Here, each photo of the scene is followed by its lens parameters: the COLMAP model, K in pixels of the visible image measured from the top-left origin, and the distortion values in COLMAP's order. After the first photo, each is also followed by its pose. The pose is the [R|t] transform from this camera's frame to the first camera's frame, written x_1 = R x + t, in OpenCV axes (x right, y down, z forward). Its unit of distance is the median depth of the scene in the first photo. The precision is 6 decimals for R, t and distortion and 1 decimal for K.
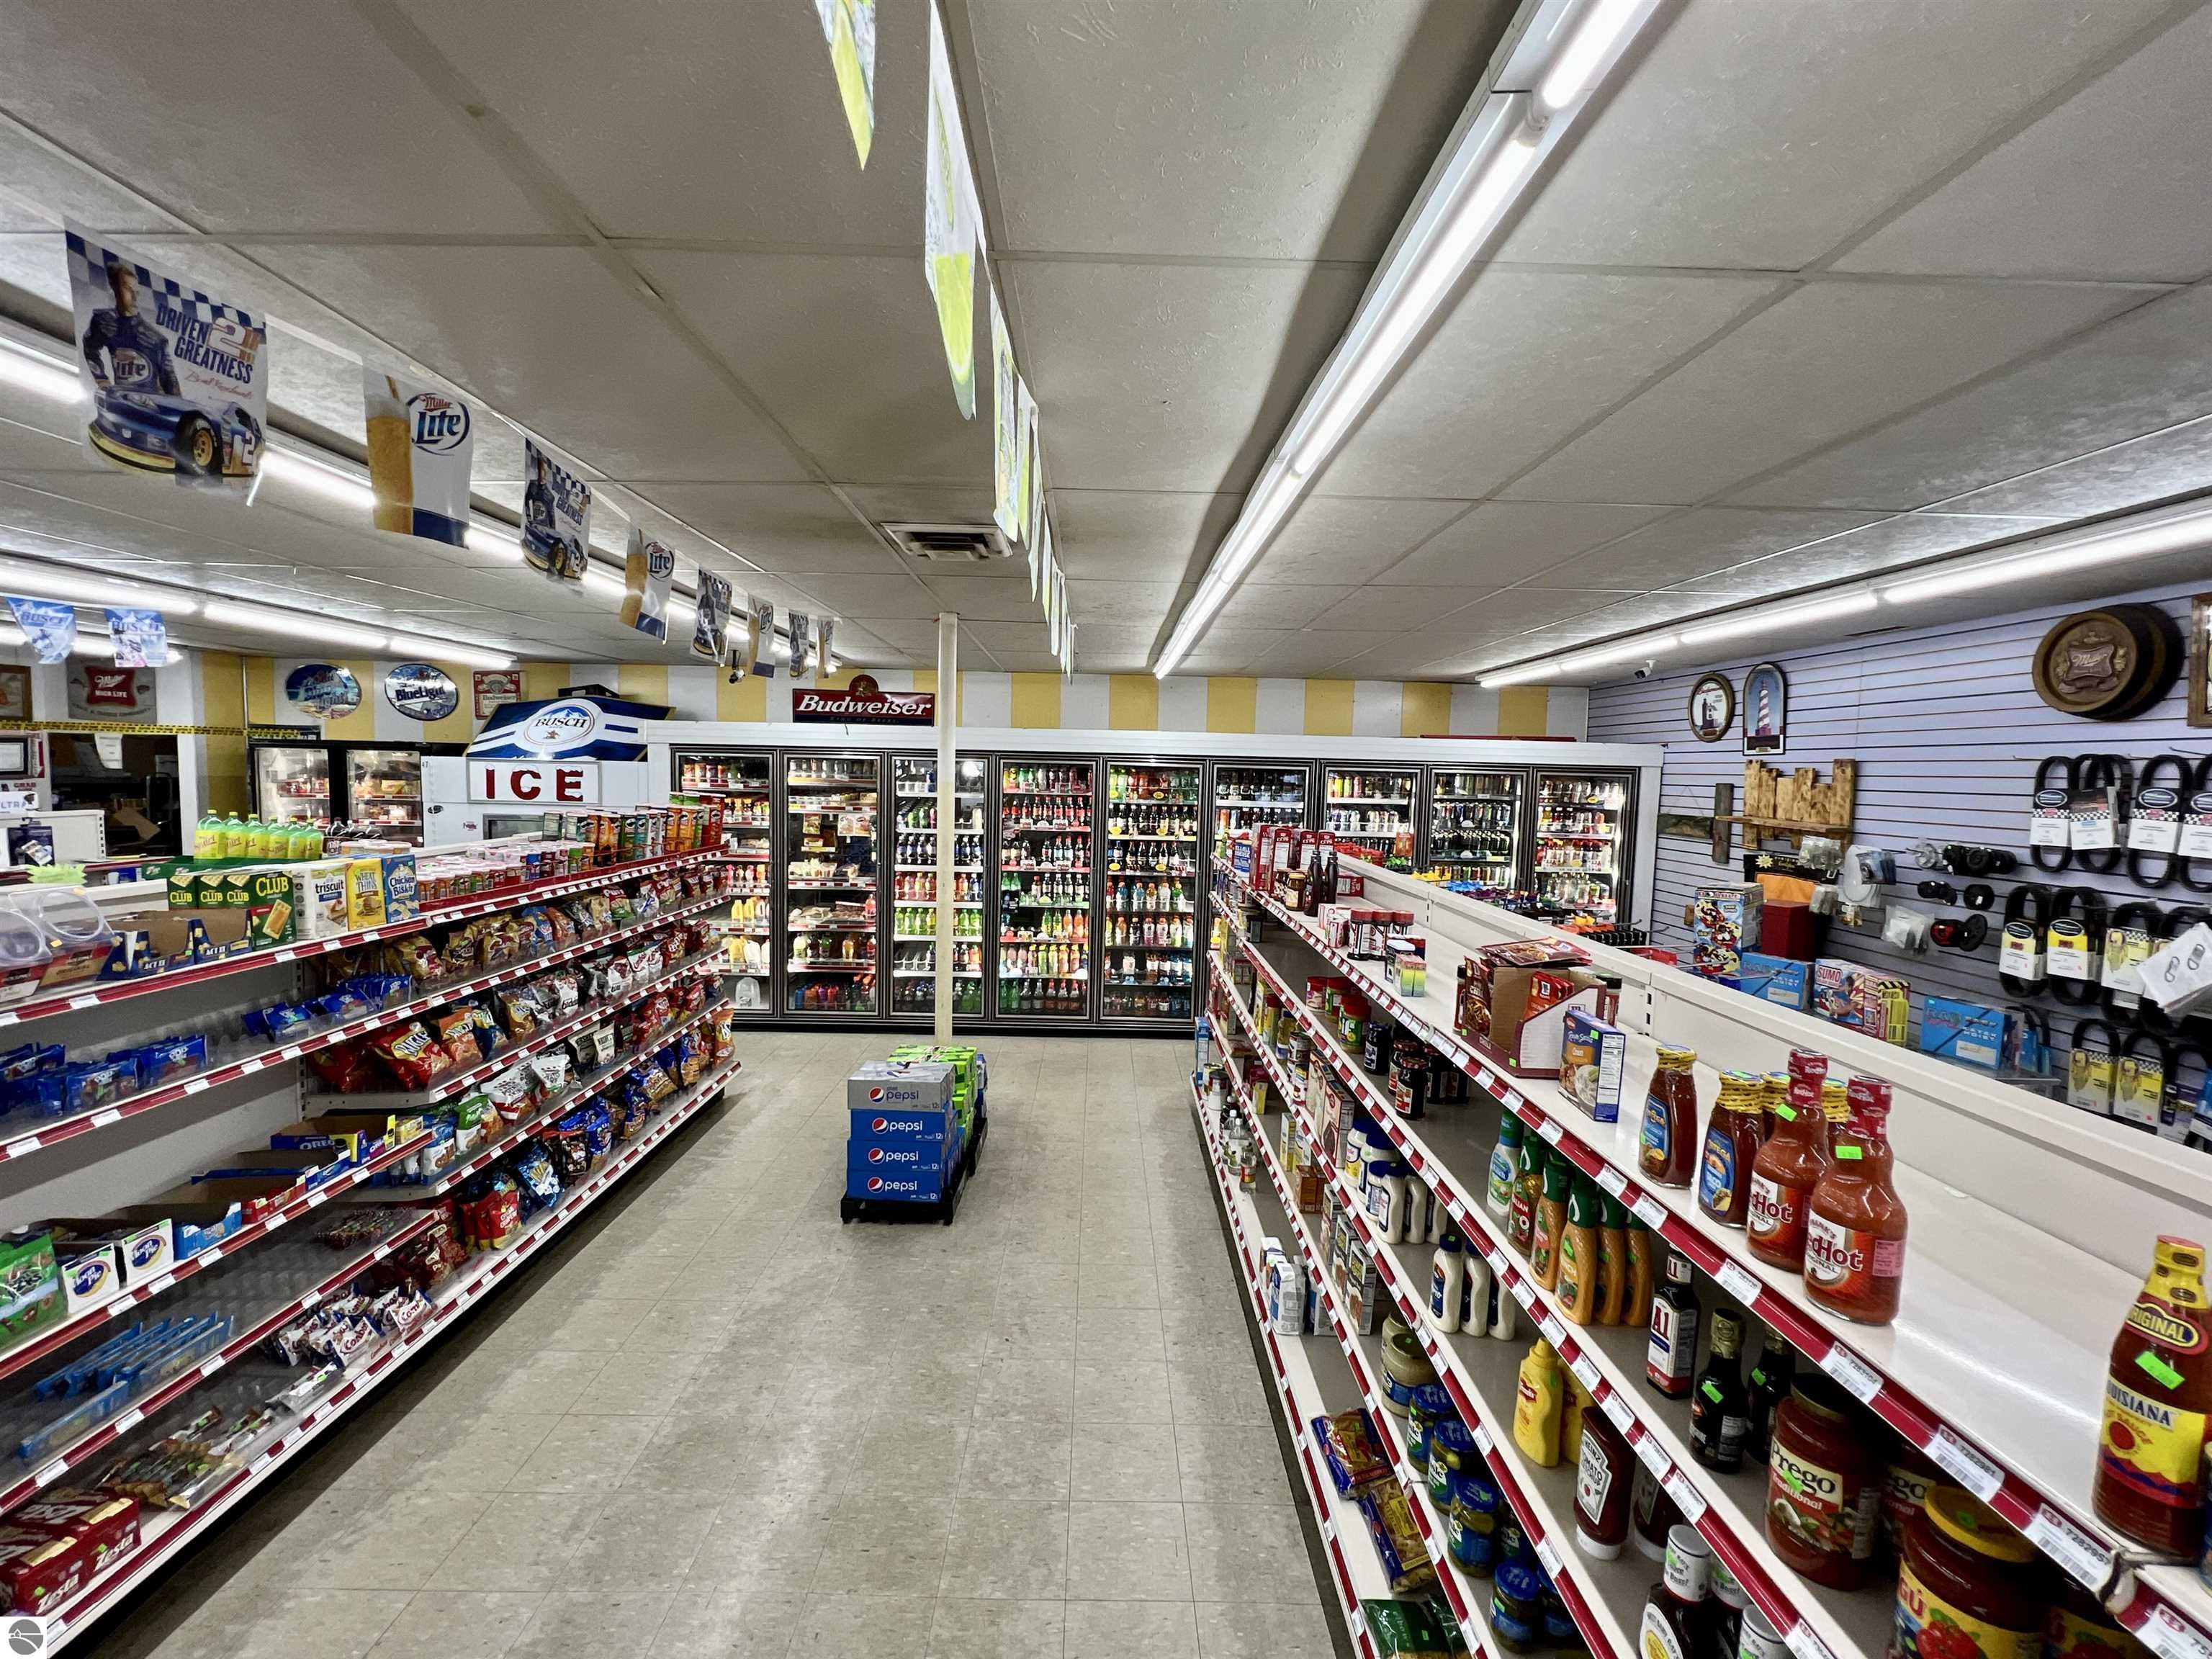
lens RADIAL K [[944.2, 0, 1108.8], [0, 944.2, 829.0], [0, 0, 1]] dist [-0.003538, 0.001229]
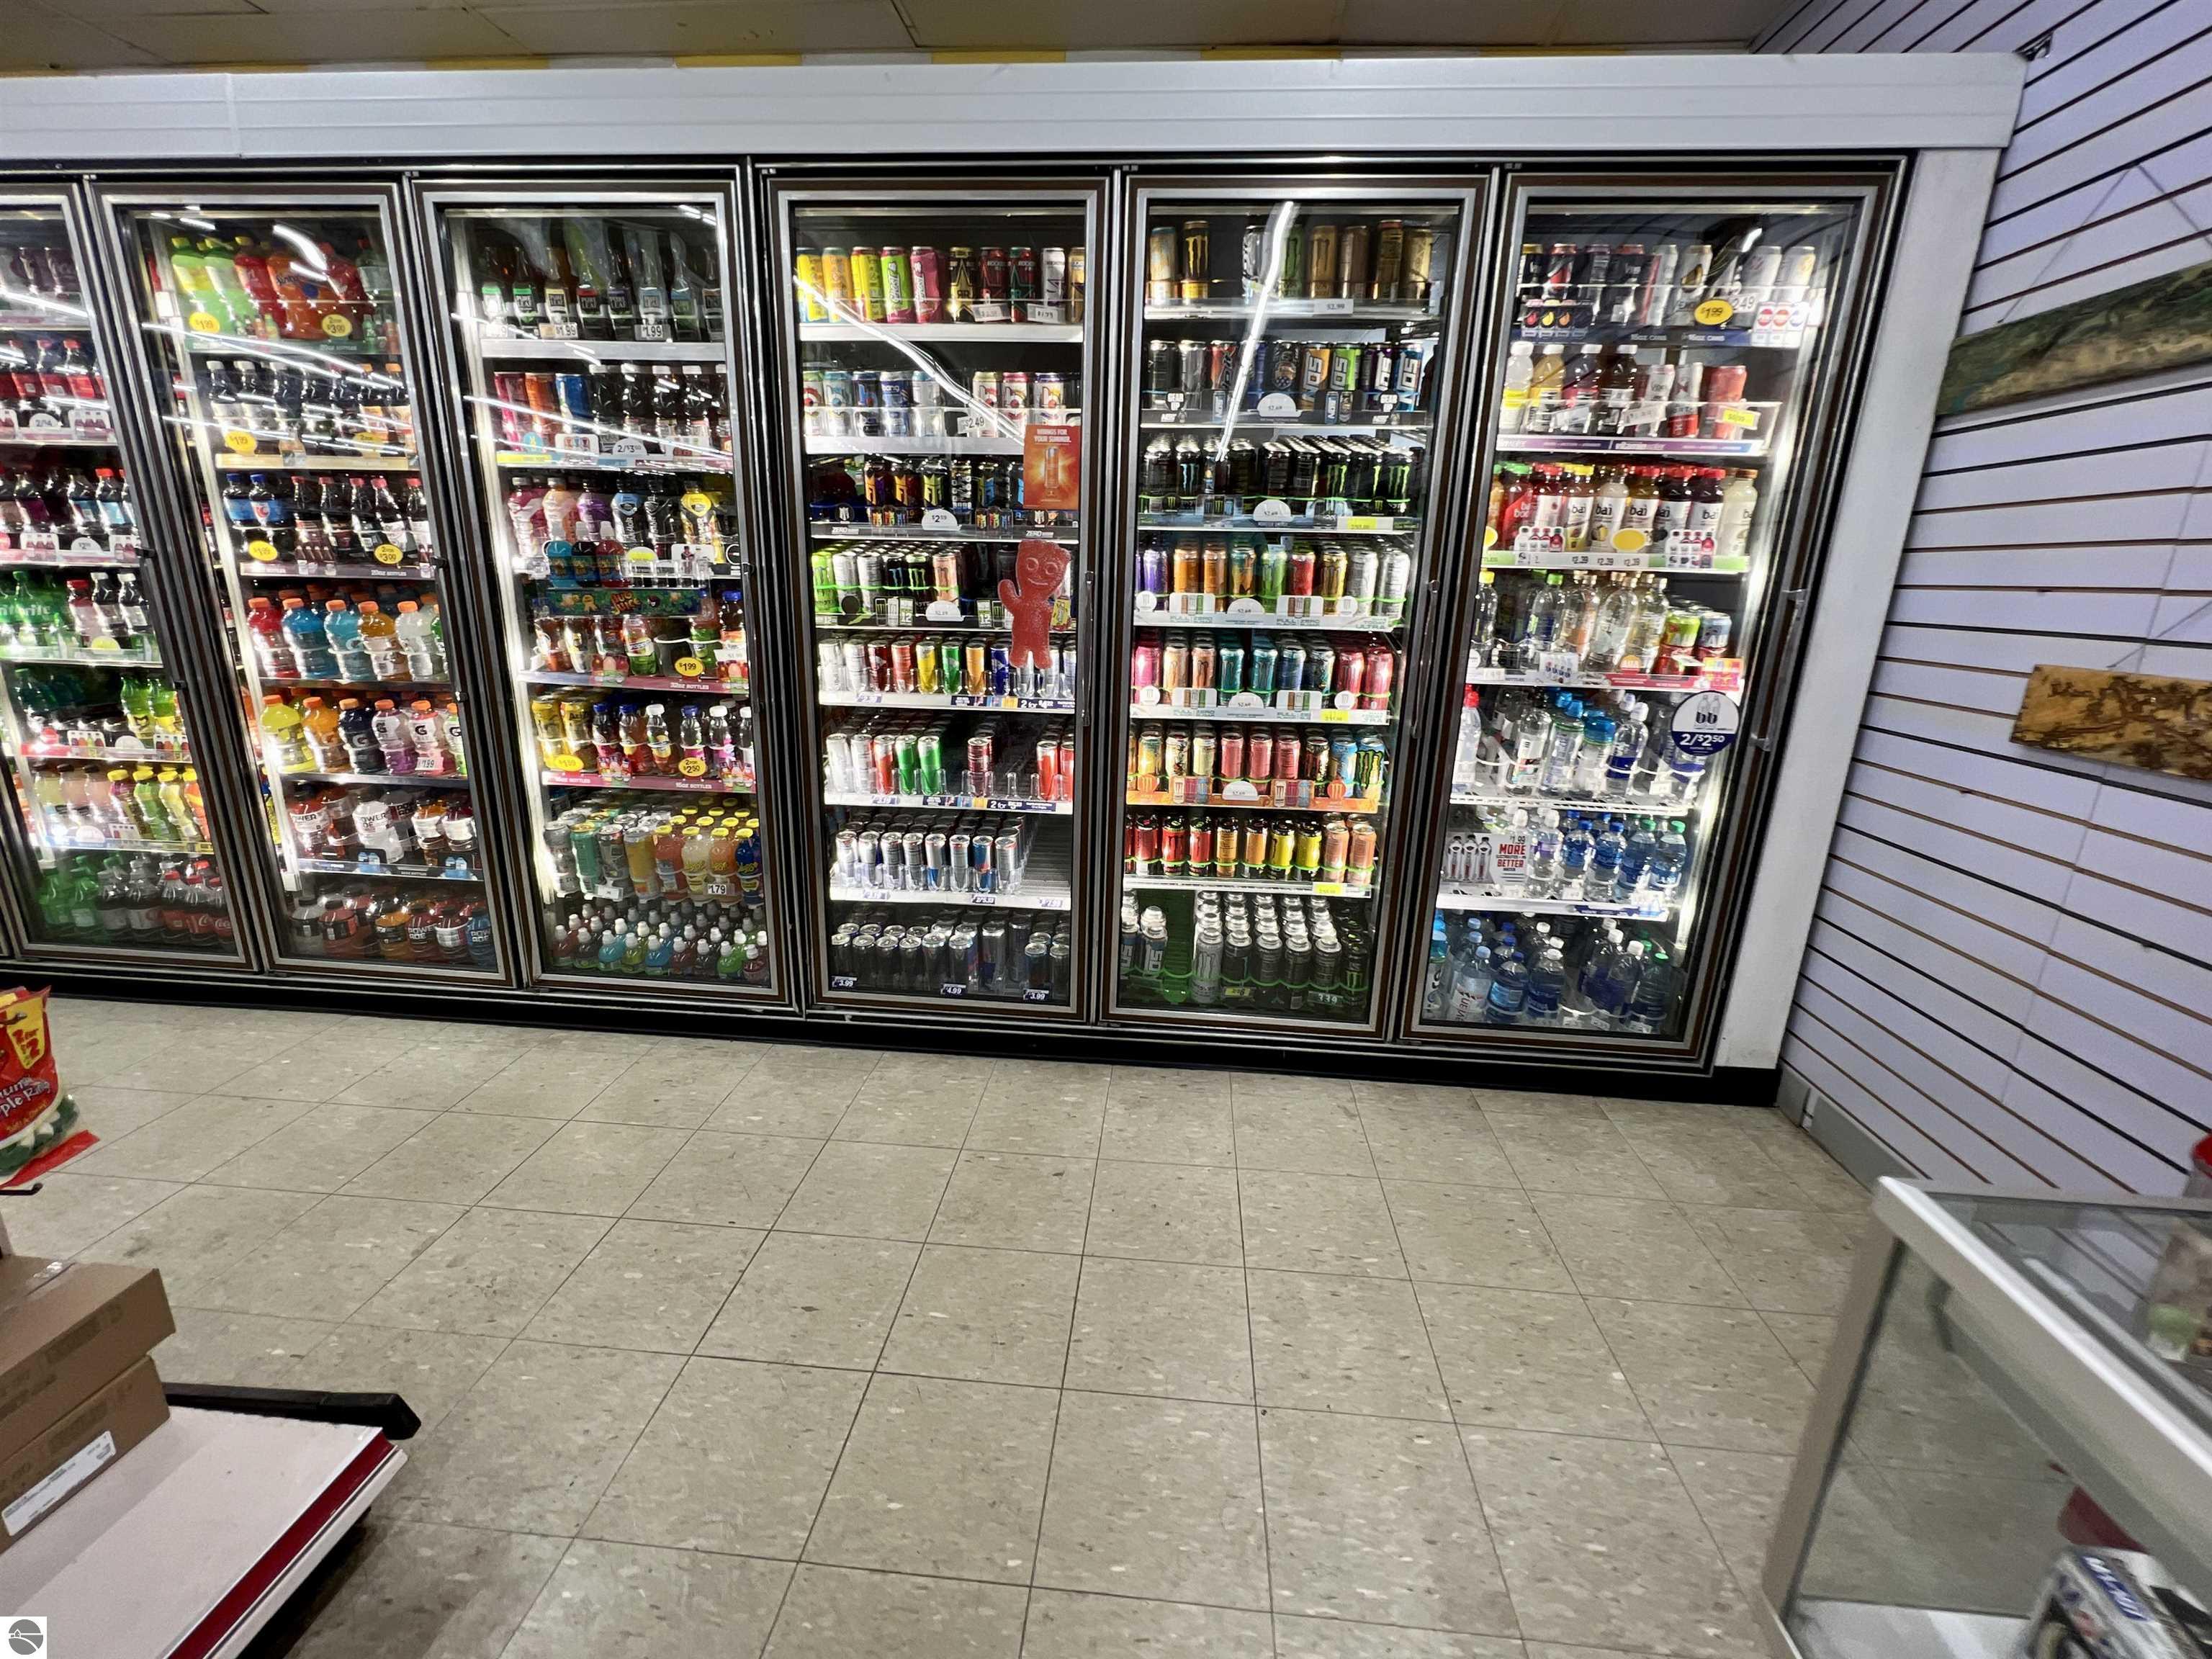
lens RADIAL K [[944.2, 0, 1109.3], [0, 944.2, 828.1], [0, 0, 1]] dist [-0.003538, 0.001229]
pose [[0.996069, 0.024240, -0.085194, 0.354048], [-0.006661, 0.979600, 0.200849, 0.068391], [0.088325, -0.199492, 0.975911, 0.663939]]
